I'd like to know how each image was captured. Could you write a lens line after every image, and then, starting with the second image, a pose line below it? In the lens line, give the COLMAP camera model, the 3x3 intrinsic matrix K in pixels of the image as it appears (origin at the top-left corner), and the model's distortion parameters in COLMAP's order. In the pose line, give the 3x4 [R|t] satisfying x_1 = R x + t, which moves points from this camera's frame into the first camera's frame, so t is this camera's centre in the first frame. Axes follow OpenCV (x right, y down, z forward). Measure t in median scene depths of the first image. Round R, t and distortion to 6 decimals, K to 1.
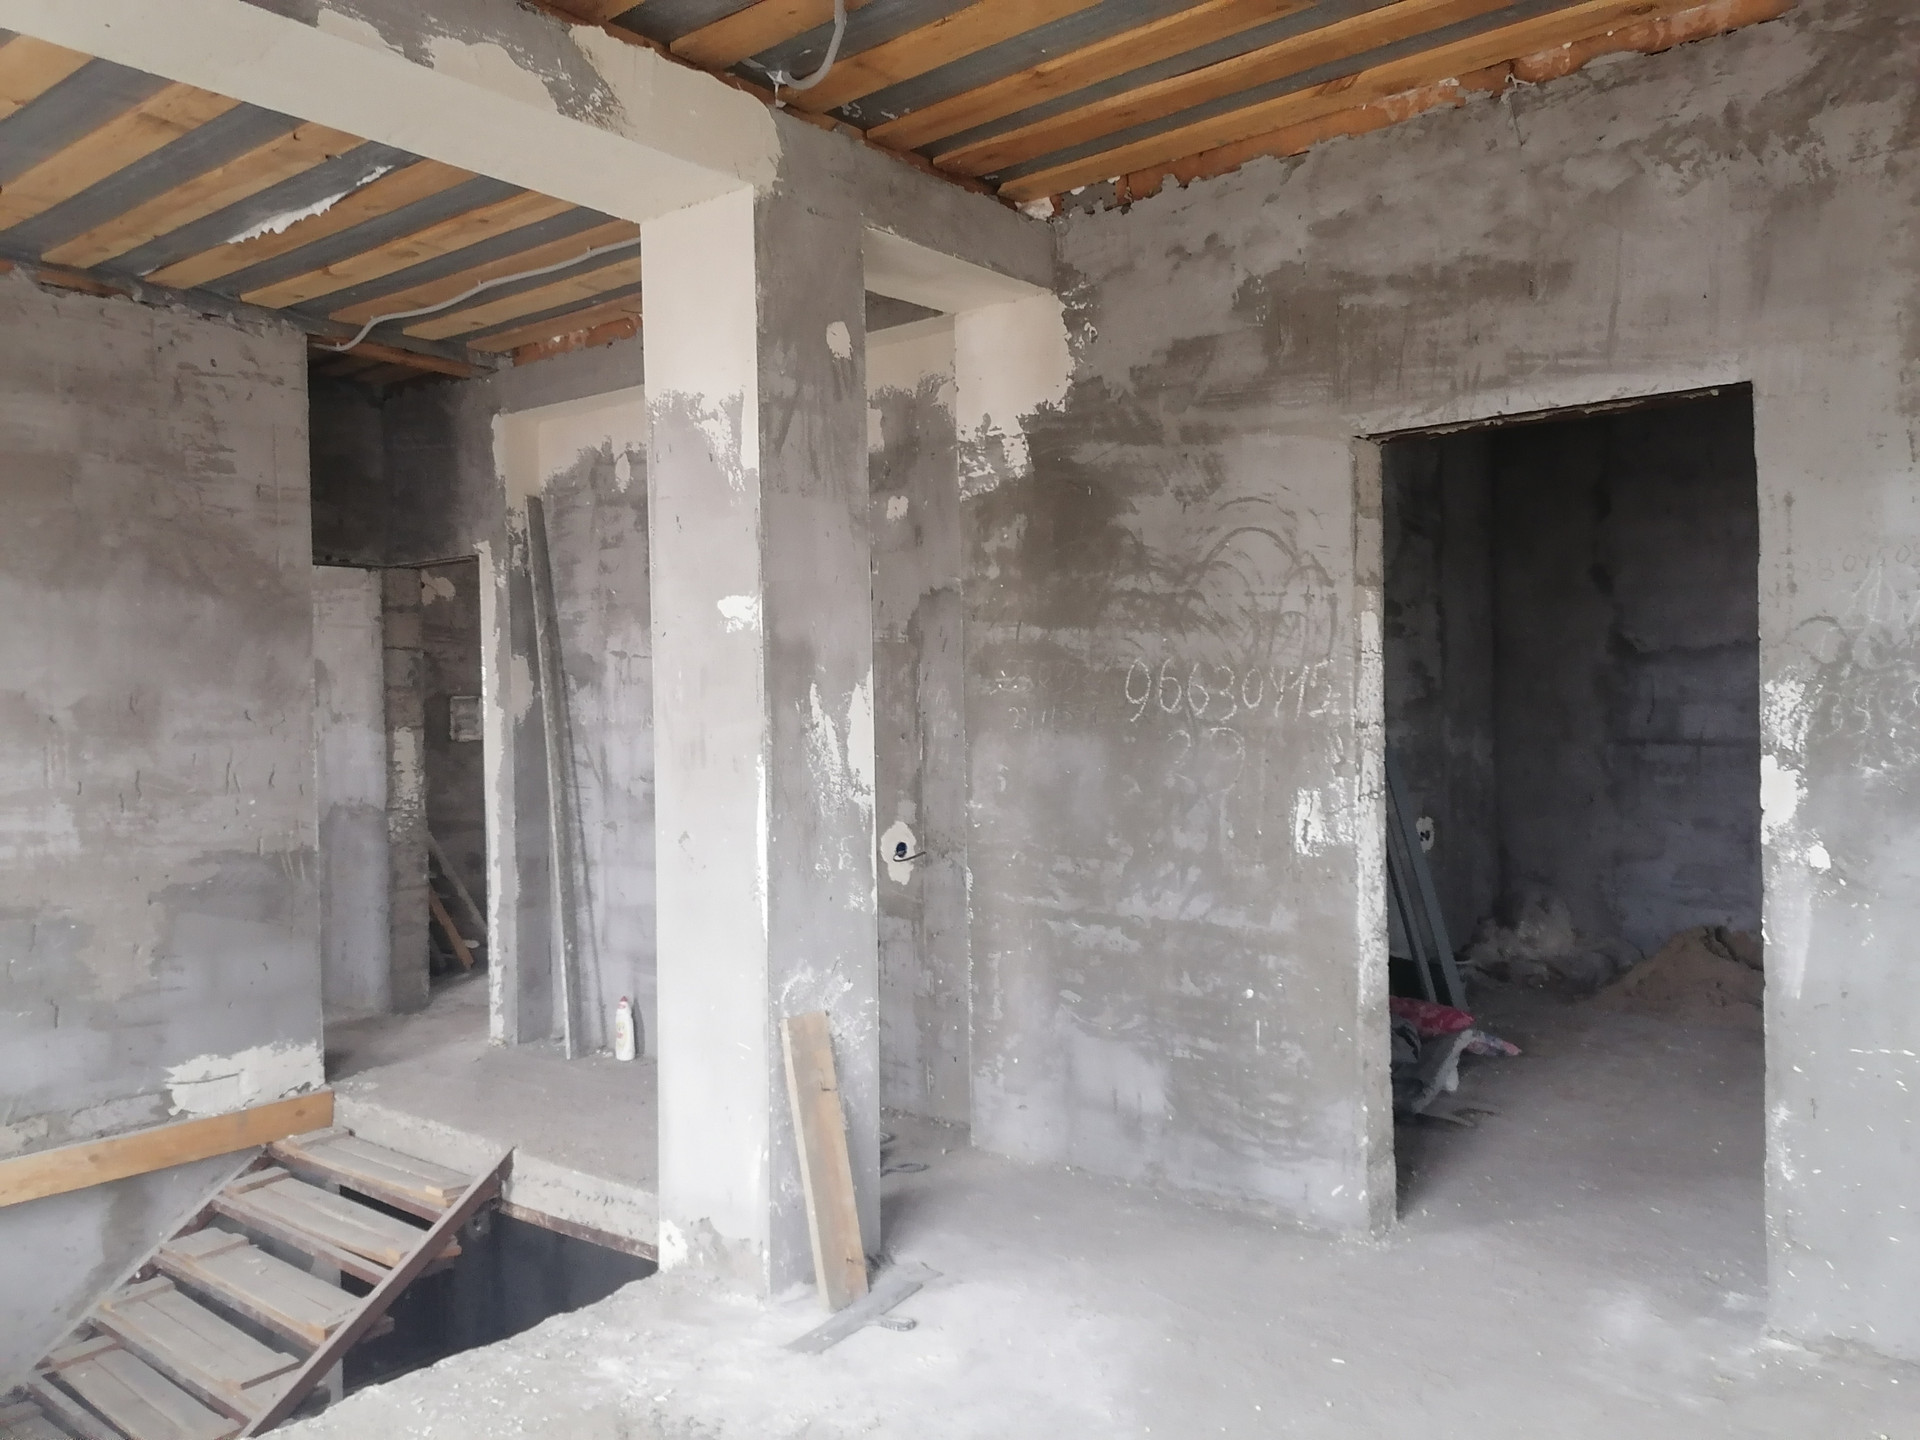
lens RADIAL K [[1438.7, 0, 964.7], [0, 1438.7, 714.2], [0, 0, 1]] dist [0.114681, -0.139323]
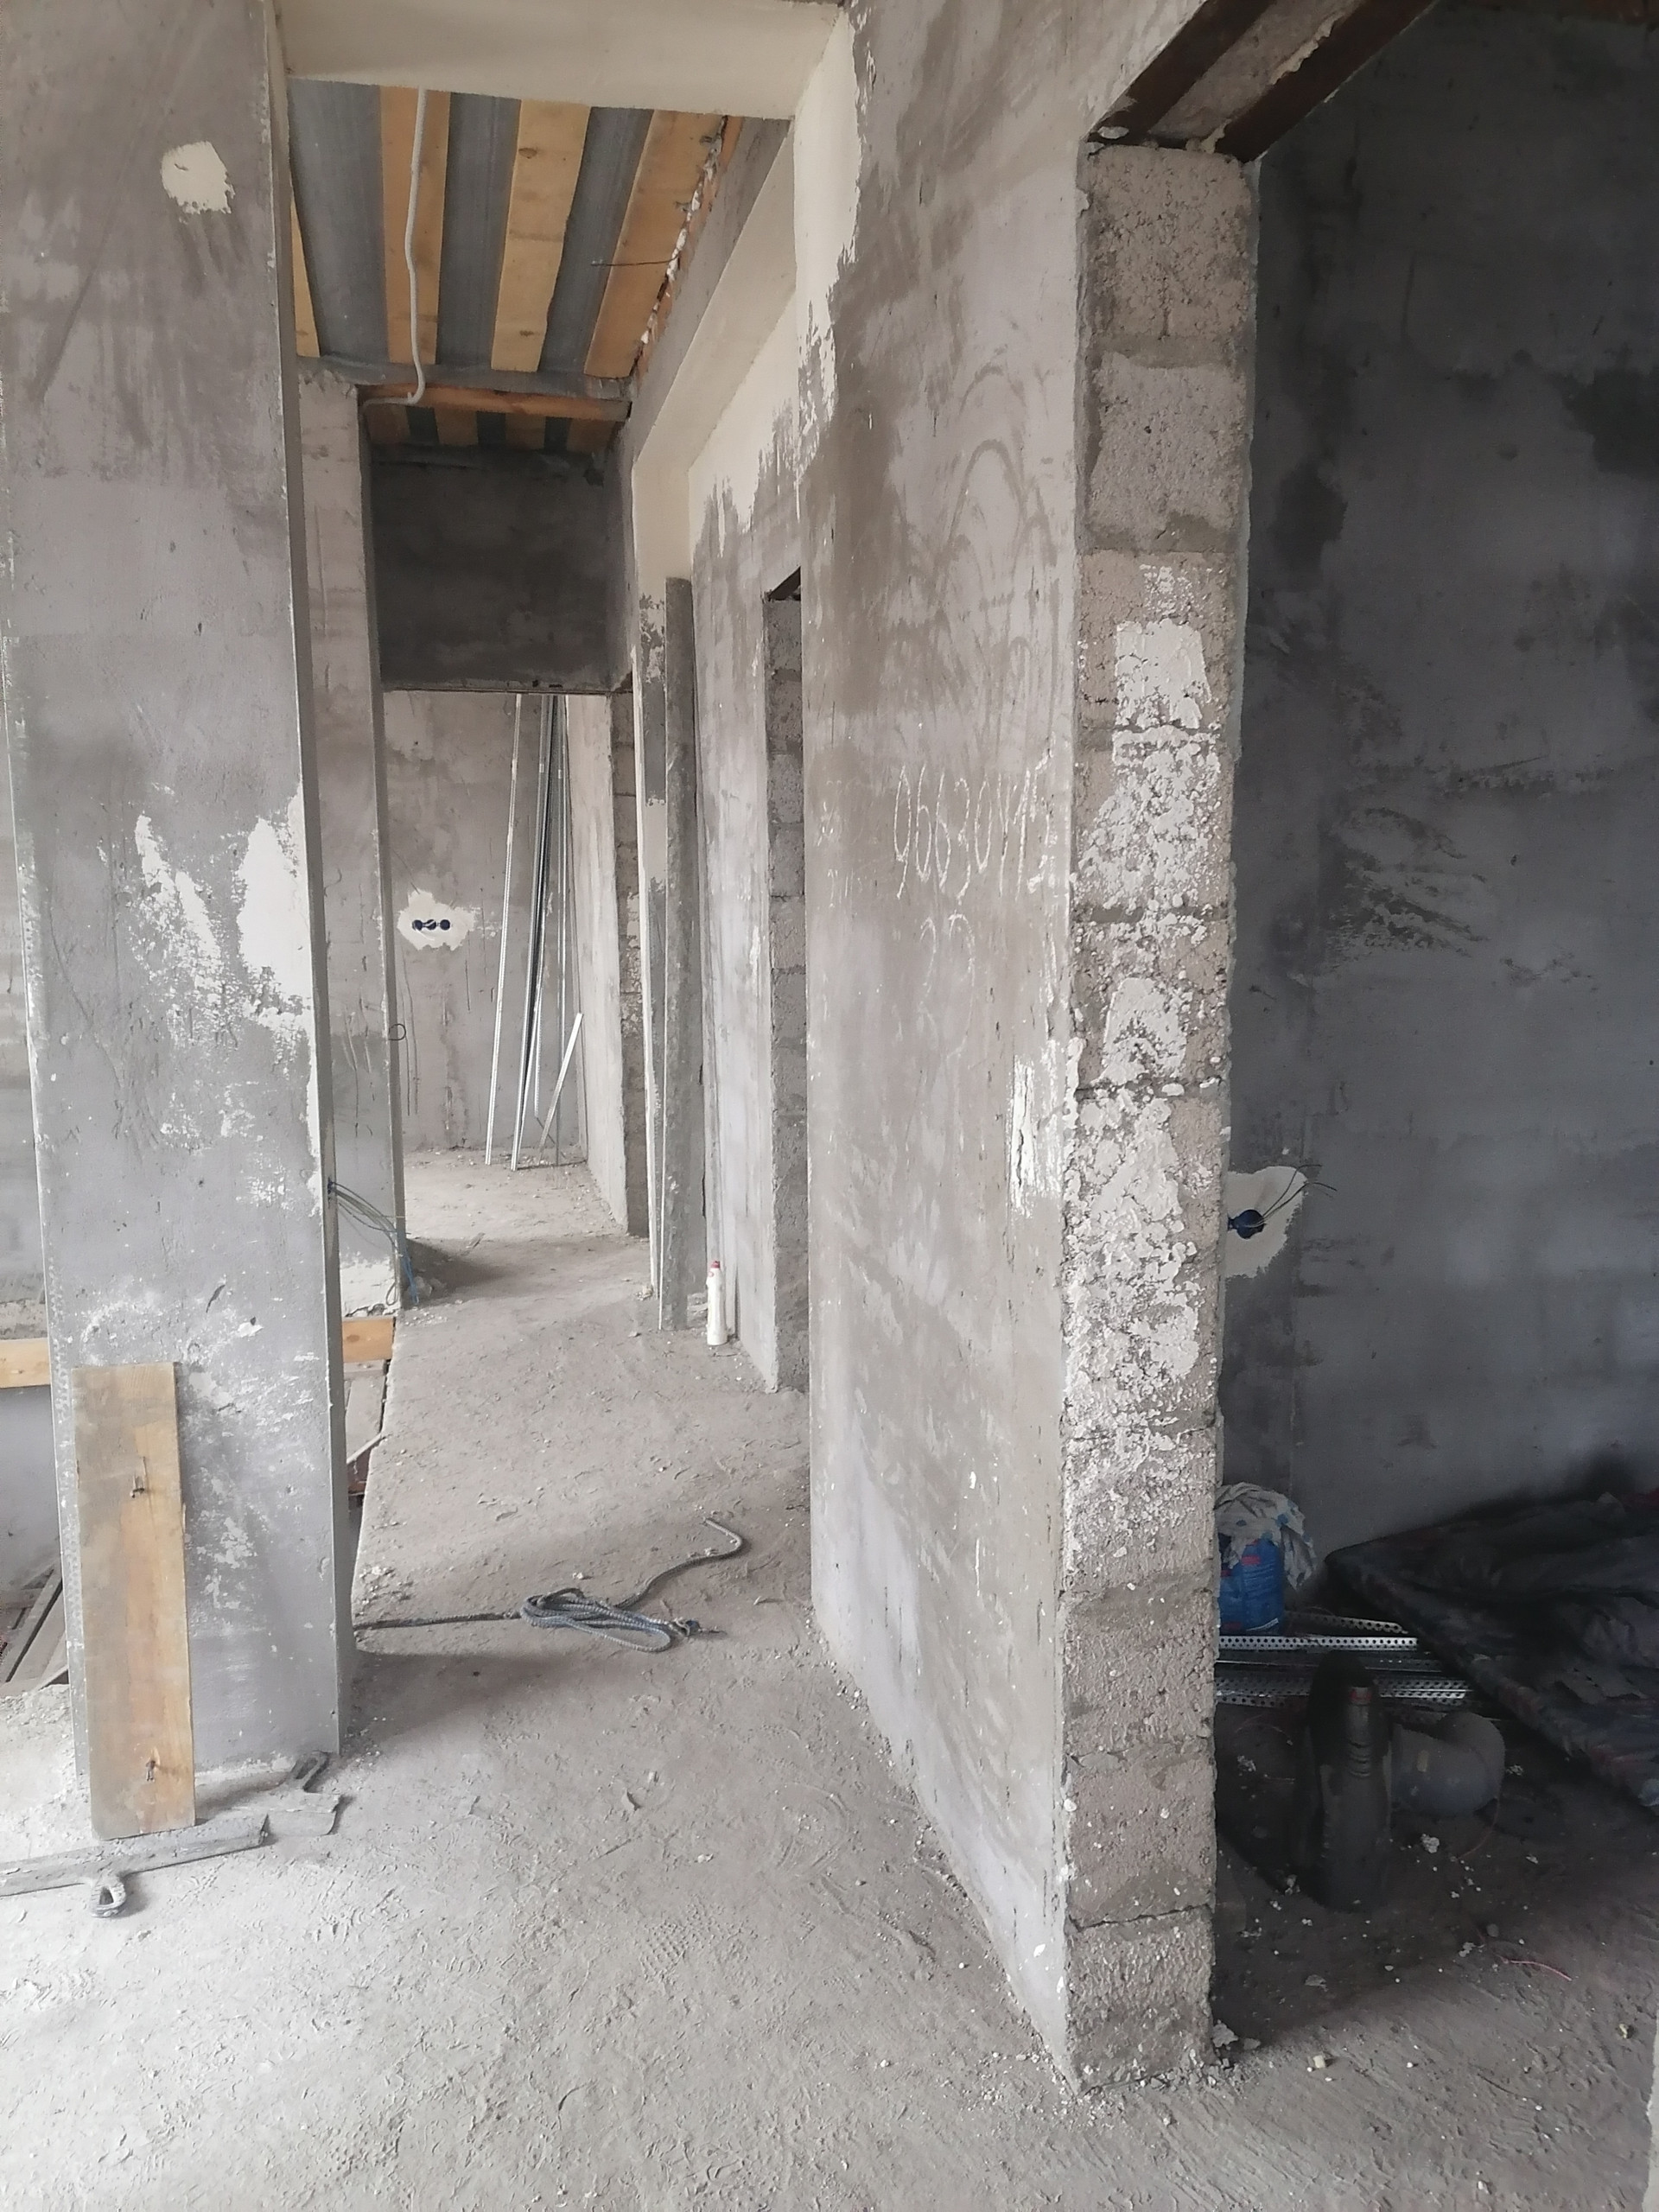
lens RADIAL K [[1657.5, 0, 829.5], [0, 1657.5, 1106.0], [0, 0, 1]] dist [0.114681, -0.139323]
pose [[0.789774, 0.094286, -0.606108, 0.519870], [-0.014414, 0.990696, 0.135330, -0.001344], [0.613229, -0.098144, 0.783785, 0.606950]]
